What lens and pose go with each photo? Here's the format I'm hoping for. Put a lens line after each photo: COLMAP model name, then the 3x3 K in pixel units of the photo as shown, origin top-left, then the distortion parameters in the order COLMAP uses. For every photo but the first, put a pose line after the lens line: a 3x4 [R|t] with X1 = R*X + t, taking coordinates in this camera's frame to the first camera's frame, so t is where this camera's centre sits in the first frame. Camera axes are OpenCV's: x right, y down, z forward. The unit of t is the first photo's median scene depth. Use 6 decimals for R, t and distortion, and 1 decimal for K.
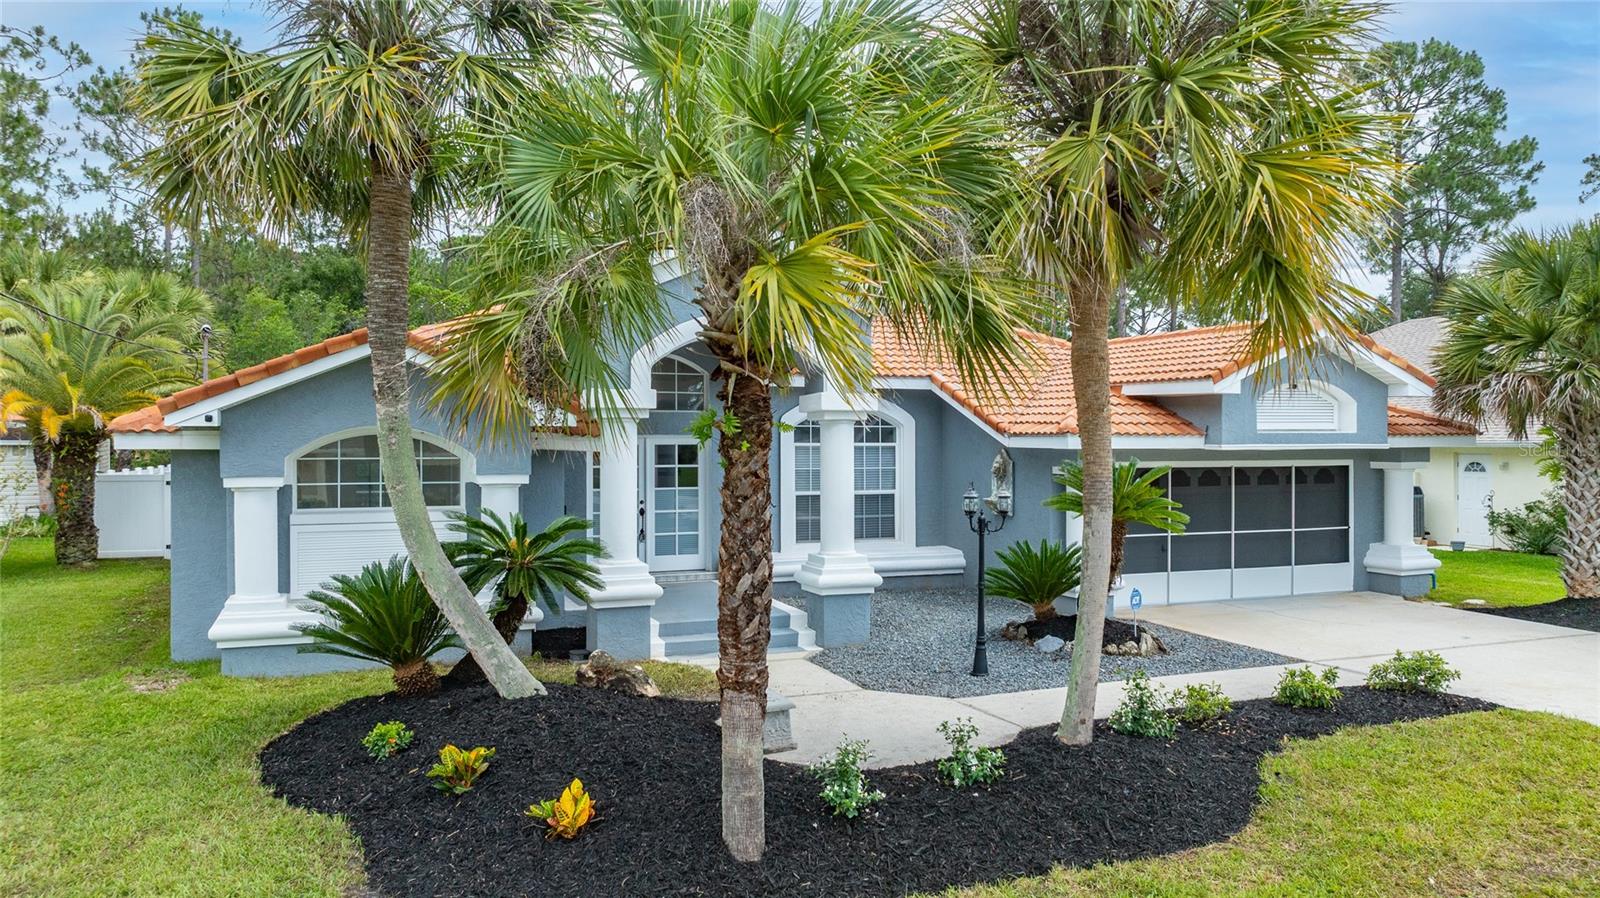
lens RADIAL K [[1129.5, 0, 815.3], [0, 1129.5, 451.6], [0, 0, 1]] dist [-0.049672, 0.071669]
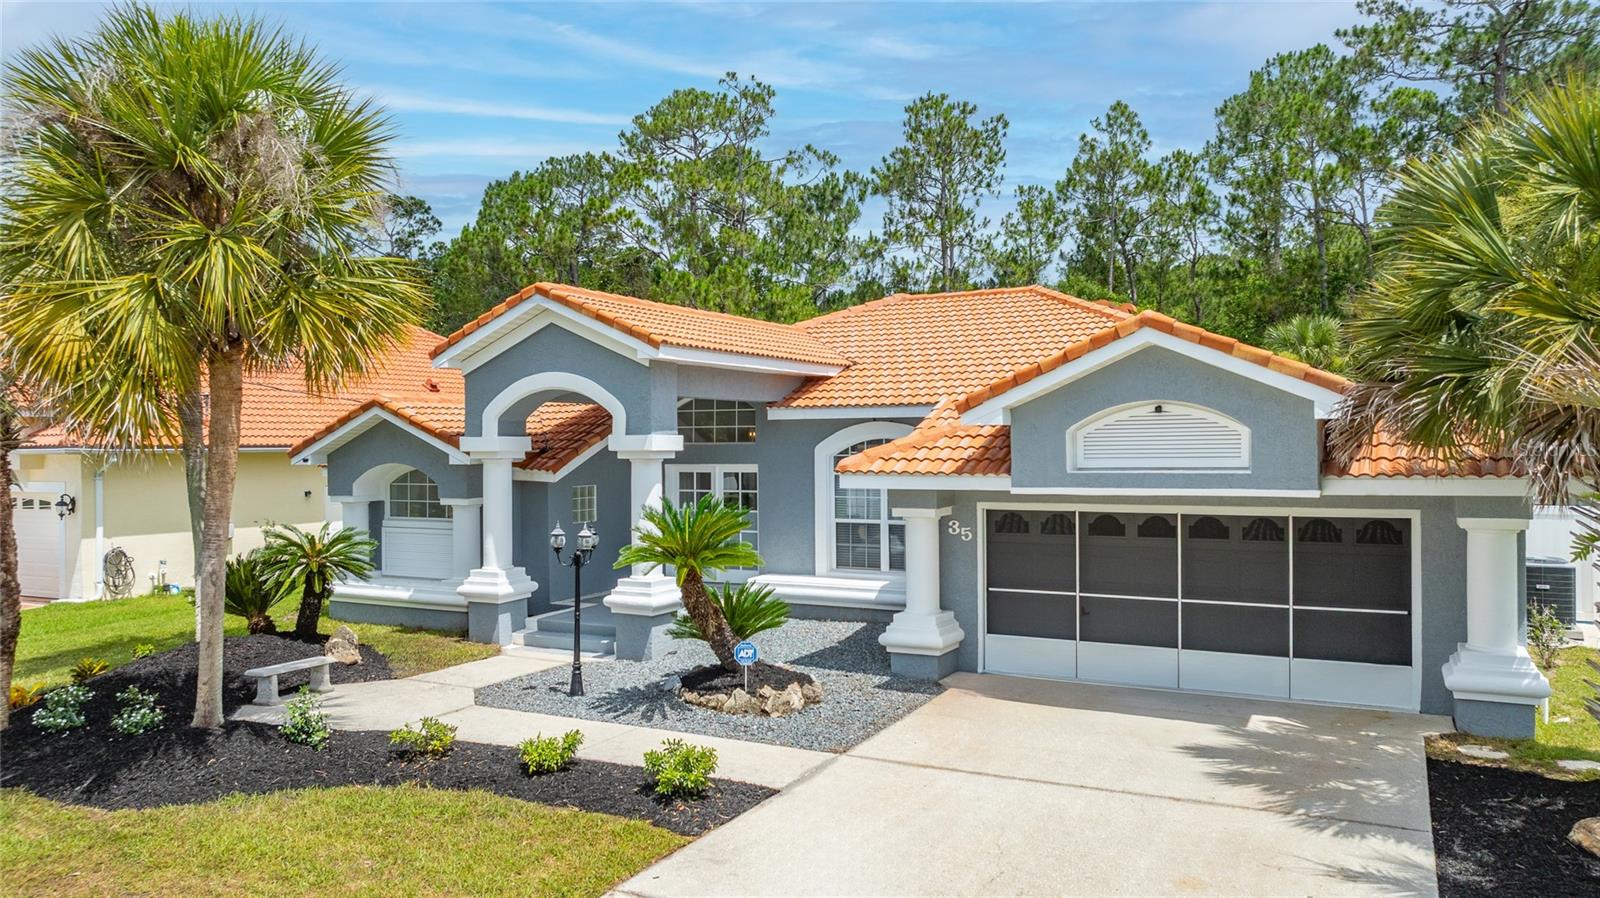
lens RADIAL K [[1129.5, 0, 815.3], [0, 1129.5, 451.6], [0, 0, 1]] dist [-0.049672, 0.071669]
pose [[0.642703, 0.002637, -0.766111, 0.792451], [0.001564, 0.999987, 0.004754, -0.032072], [0.766114, -0.004253, 0.642690, 0.329274]]
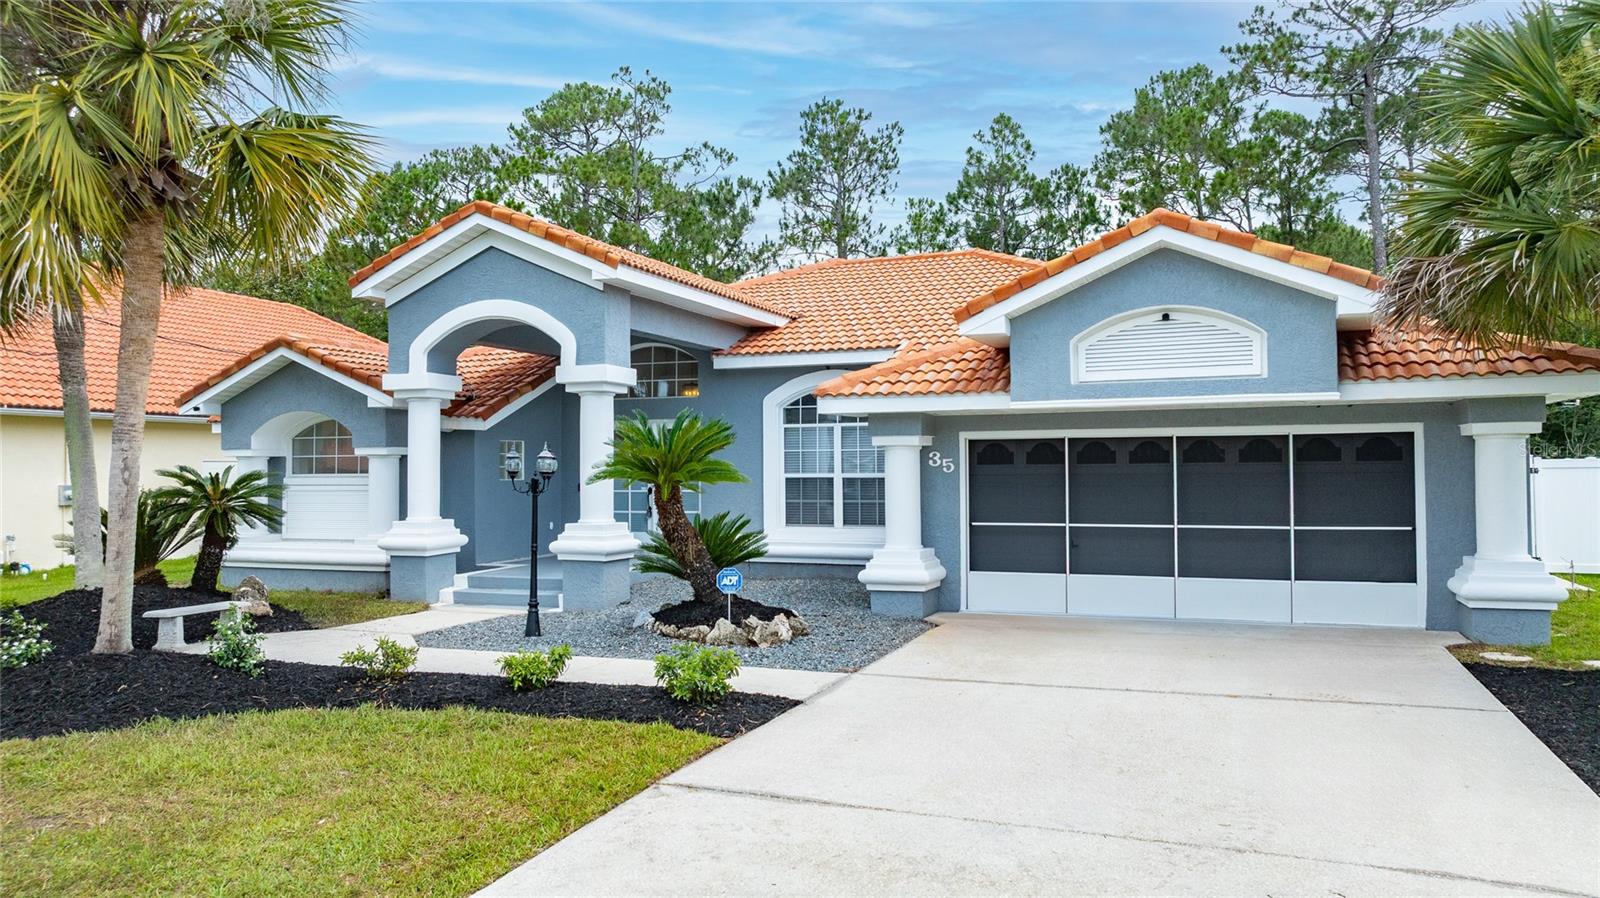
lens RADIAL K [[1129.5, 0, 815.3], [0, 1129.5, 451.6], [0, 0, 1]] dist [-0.049672, 0.071669]
pose [[0.726340, -0.015593, -0.687159, 0.702389], [0.000792, 0.999761, -0.021849, 0.039273], [0.687335, 0.015326, 0.726179, 0.313239]]
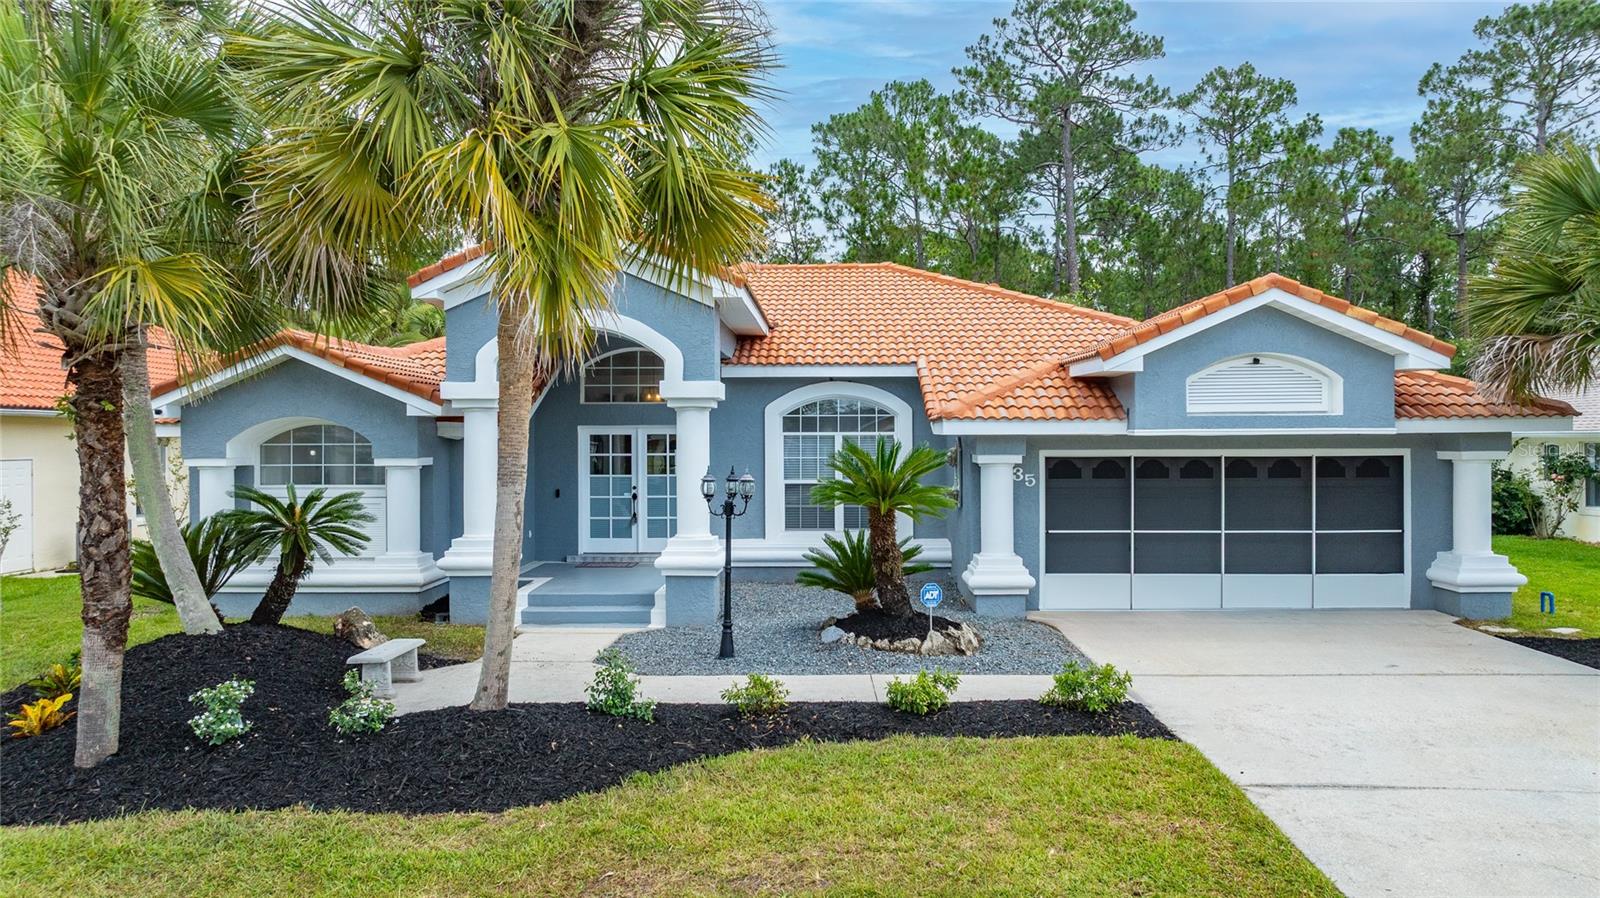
lens RADIAL K [[1129.5, 0, 815.3], [0, 1129.5, 451.6], [0, 0, 1]] dist [-0.049672, 0.071669]
pose [[0.915739, 0.000909, -0.401773, 0.432233], [-0.000268, 0.999999, 0.001651, 0.008582], [0.401774, -0.001404, 0.915738, 0.078868]]
